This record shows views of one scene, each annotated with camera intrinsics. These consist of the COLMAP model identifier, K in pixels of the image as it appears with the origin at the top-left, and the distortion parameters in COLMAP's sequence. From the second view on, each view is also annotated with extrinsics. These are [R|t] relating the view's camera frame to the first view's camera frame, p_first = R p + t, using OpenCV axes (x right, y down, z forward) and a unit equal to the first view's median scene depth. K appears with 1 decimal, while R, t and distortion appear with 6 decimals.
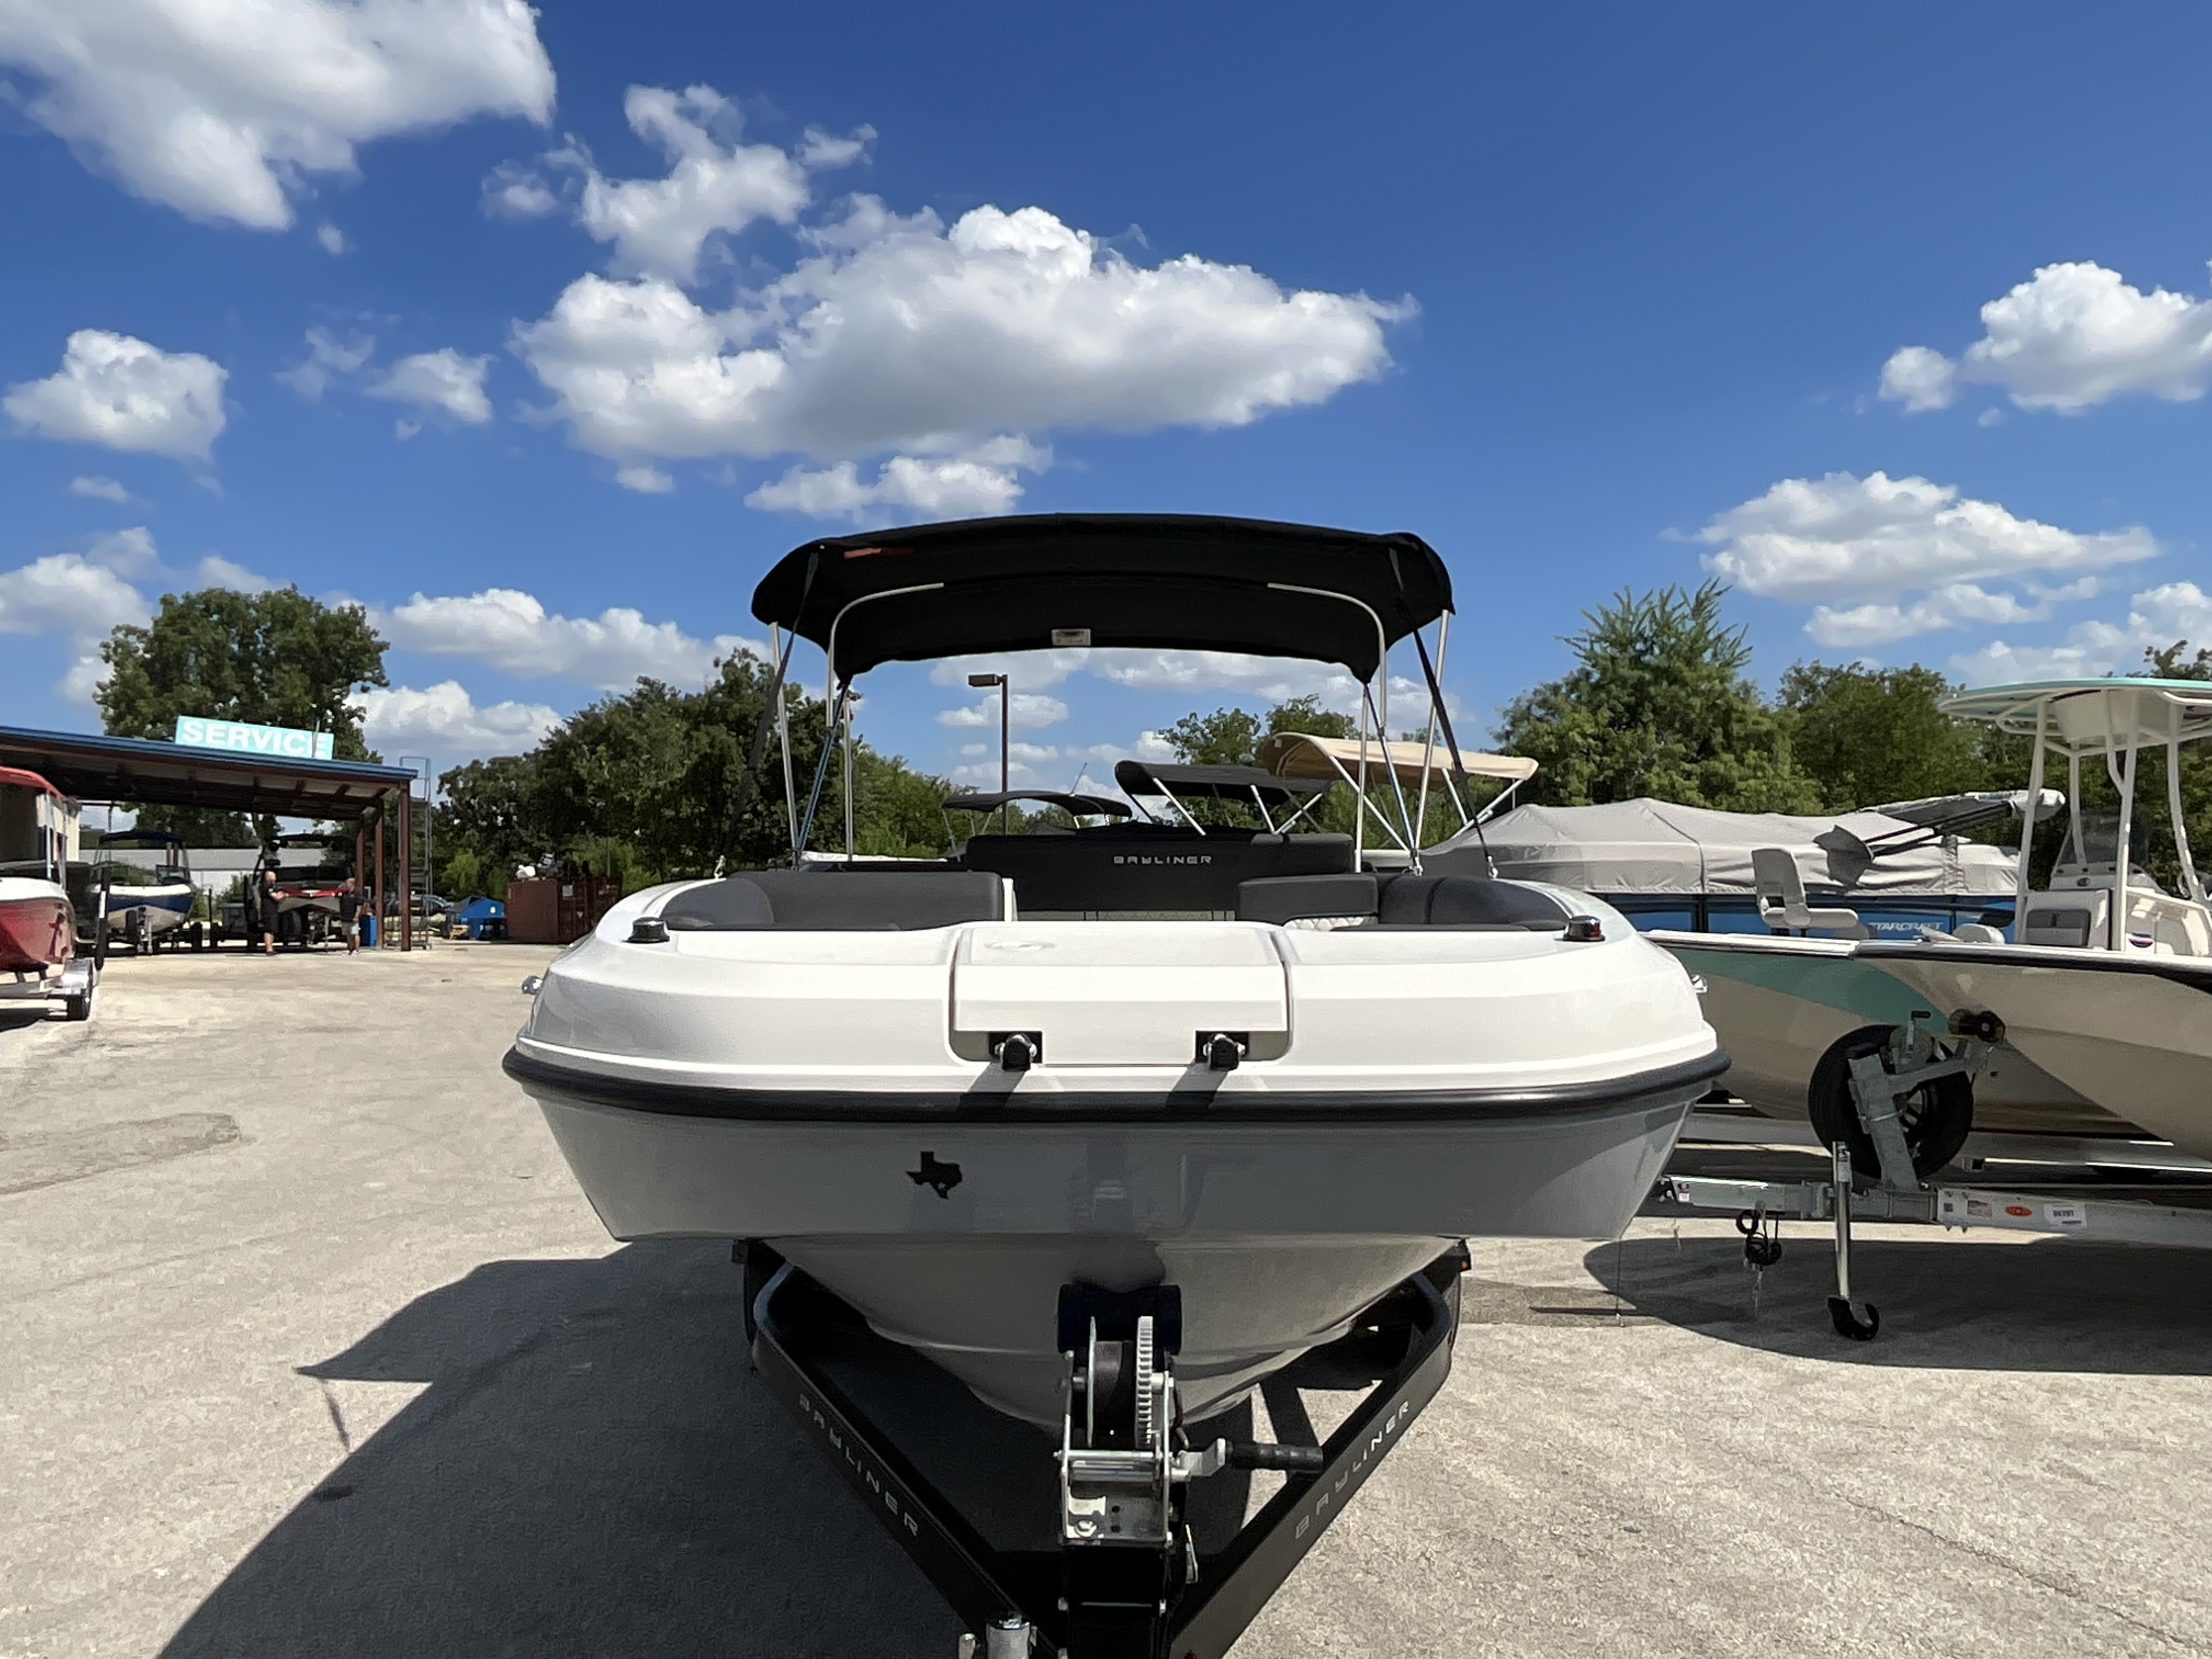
lens RADIAL K [[1562.2, 0, 1103.1], [0, 1562.2, 835.9], [0, 0, 1]] dist [0.021850, -0.014178]
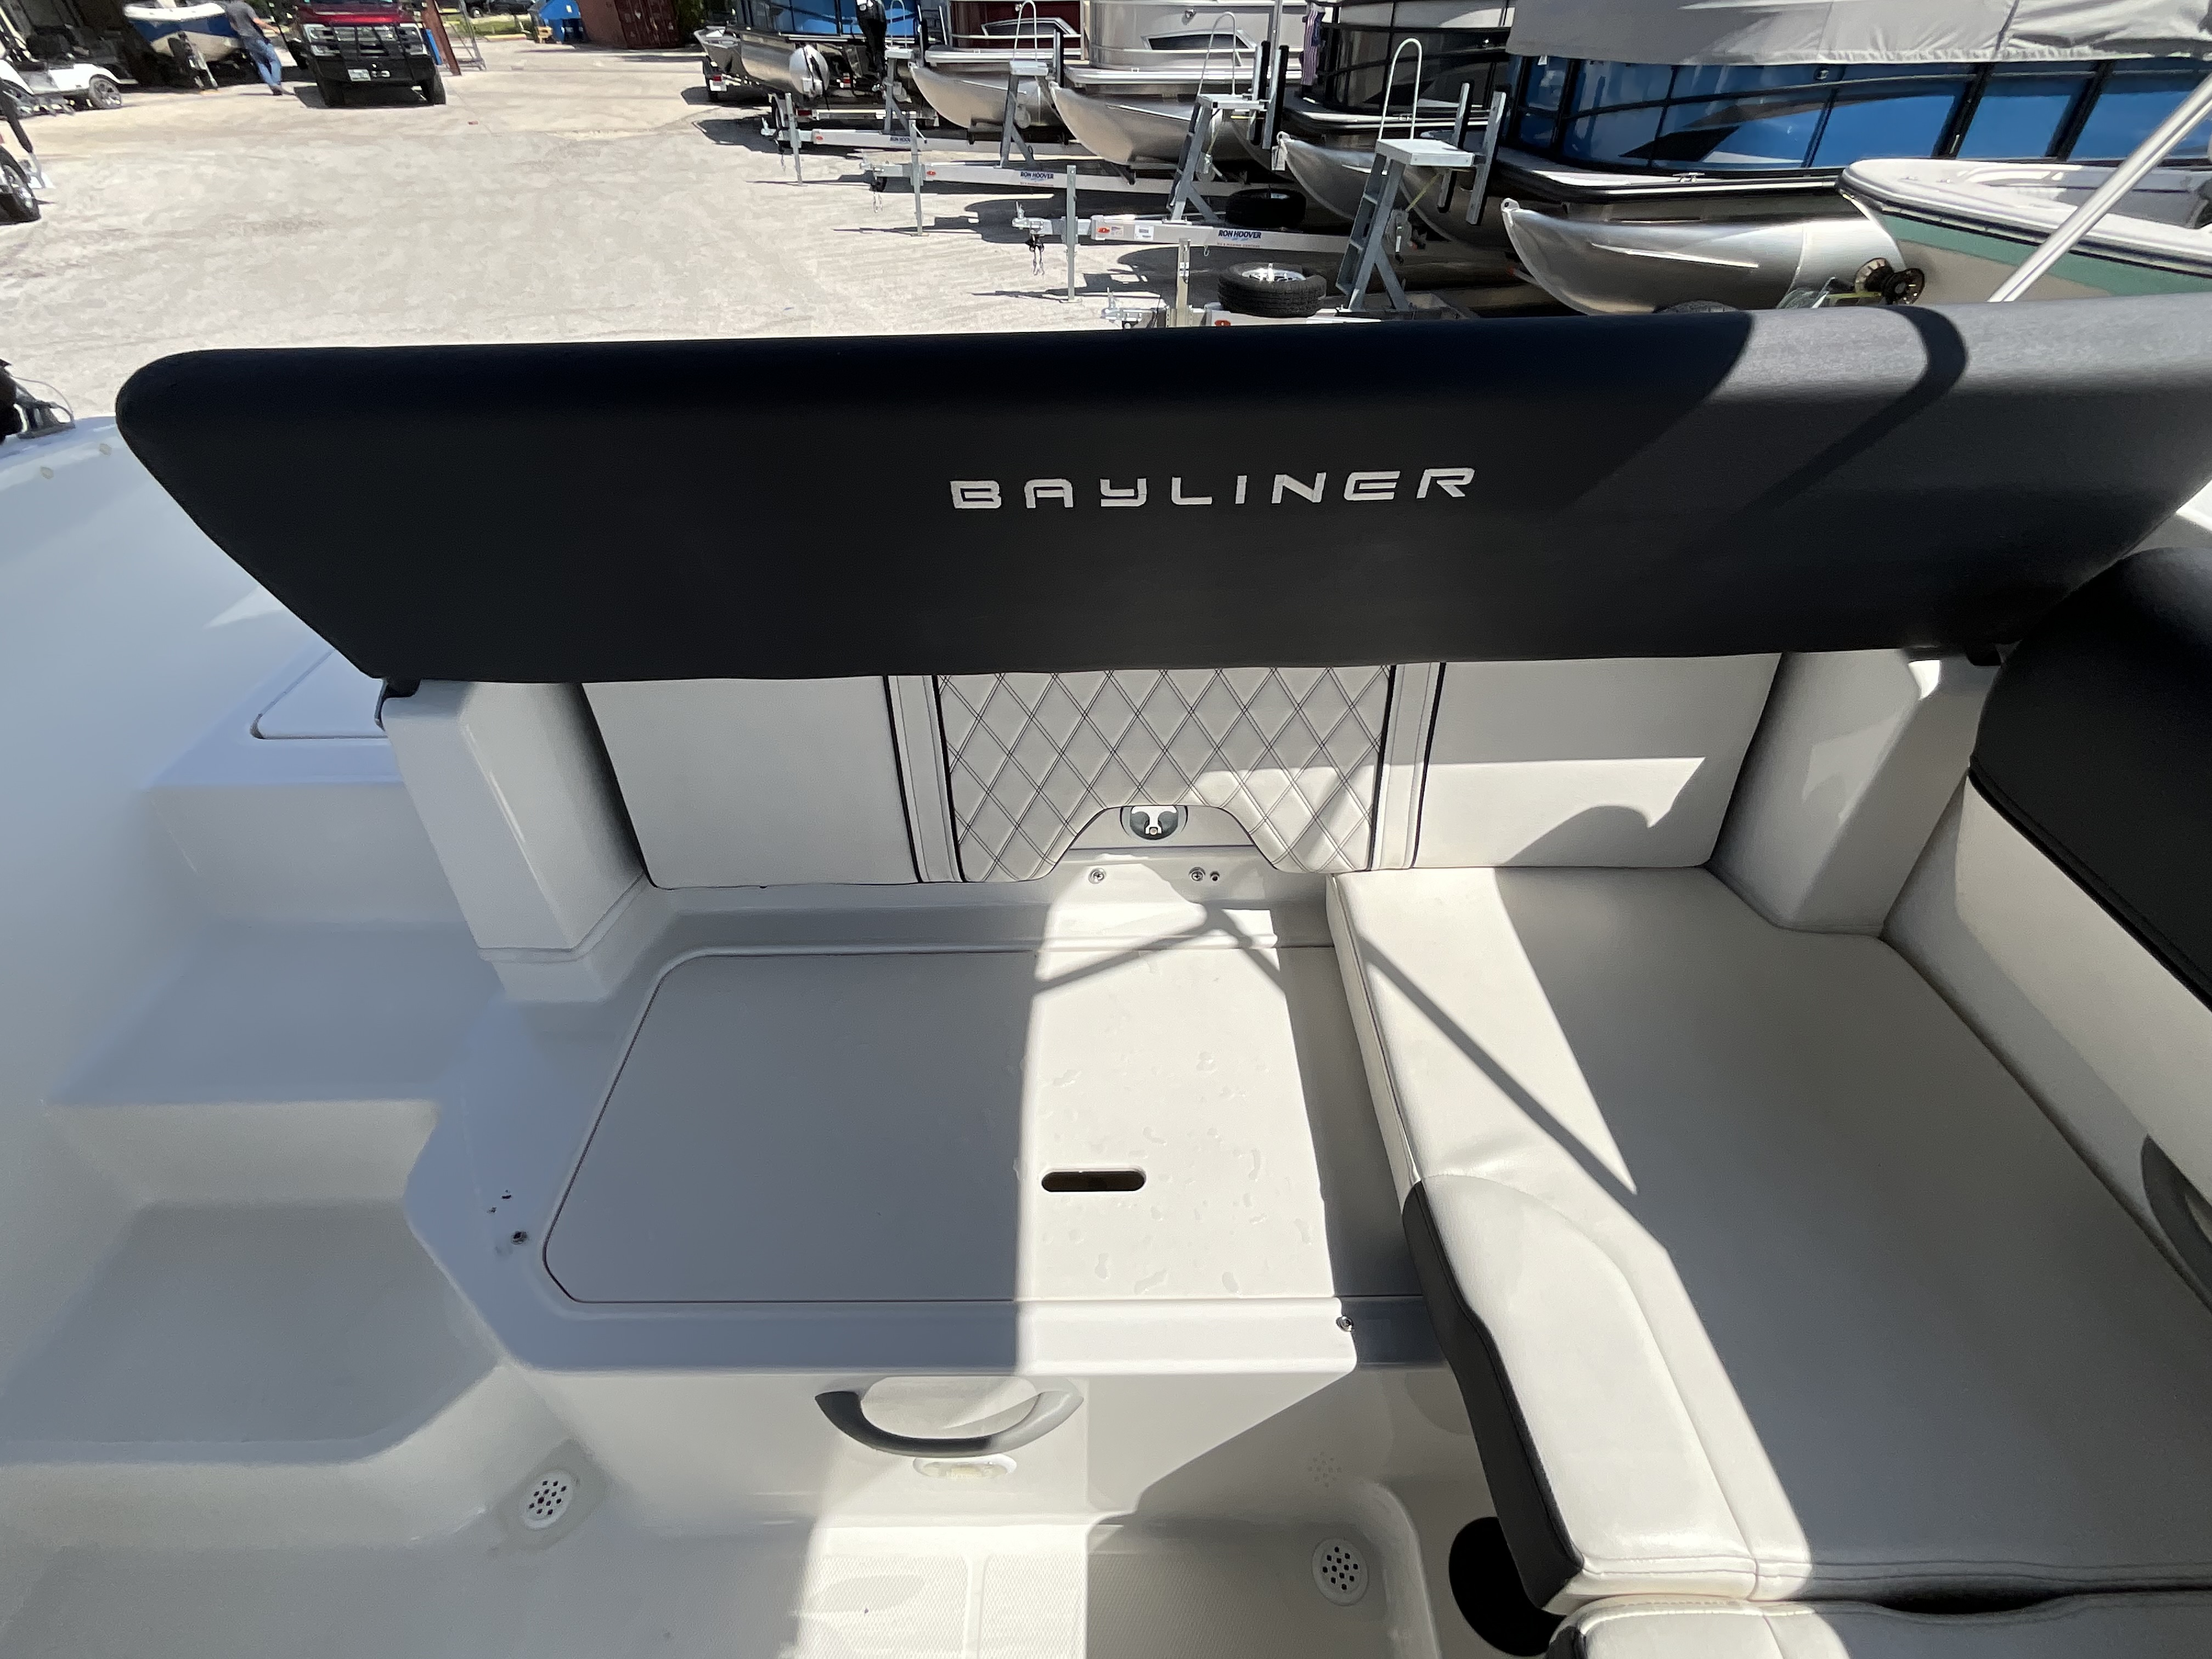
lens RADIAL K [[997.1, 0, 1108.1], [0, 997.1, 830.2], [0, 0, 1]] dist [0.011703, -0.004428]
pose [[0.999790, -0.015796, -0.013028, 0.004620], [0.020442, 0.733973, 0.678871, -0.006287], [-0.001162, -0.678995, 0.734142, 0.152948]]
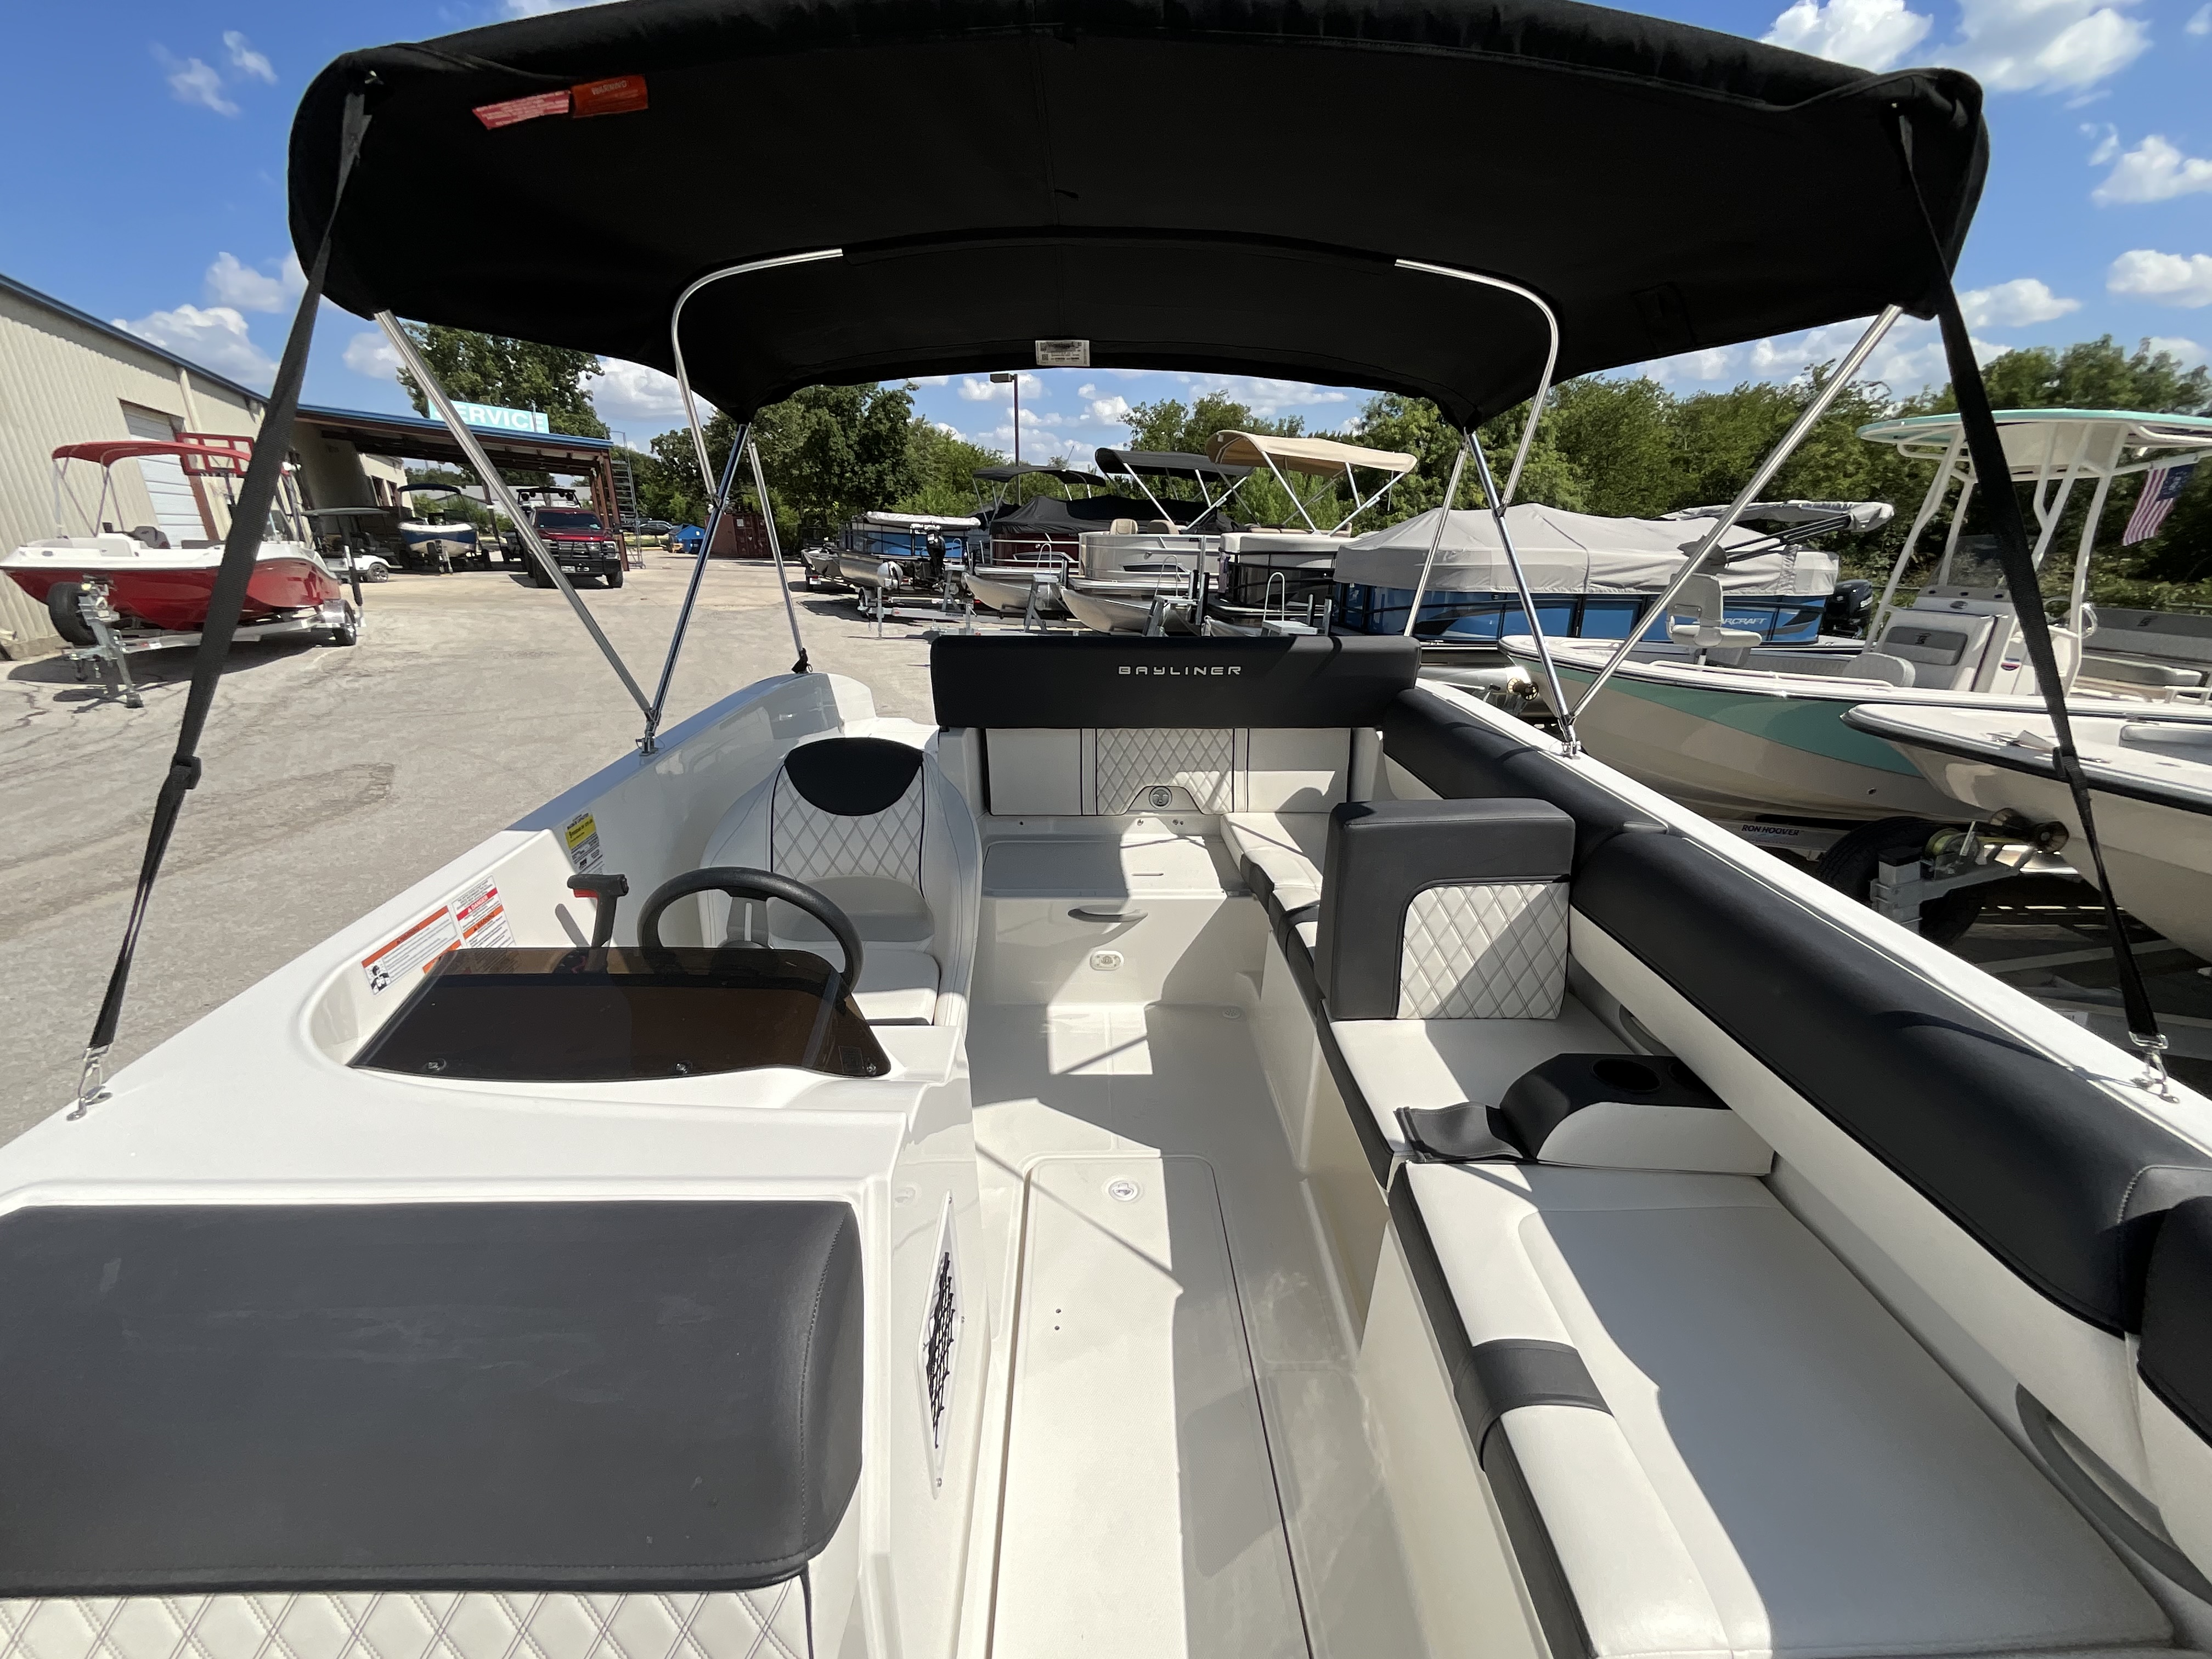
lens RADIAL K [[898.0, 0, 1108.8], [0, 898.0, 826.1], [0, 0, 1]] dist [0.003728, -0.001152]
pose [[0.999578, 0.000360, 0.029048, -0.001935], [-0.010711, 0.934038, 0.357013, -0.012625], [-0.027004, -0.357173, 0.933648, 0.094713]]
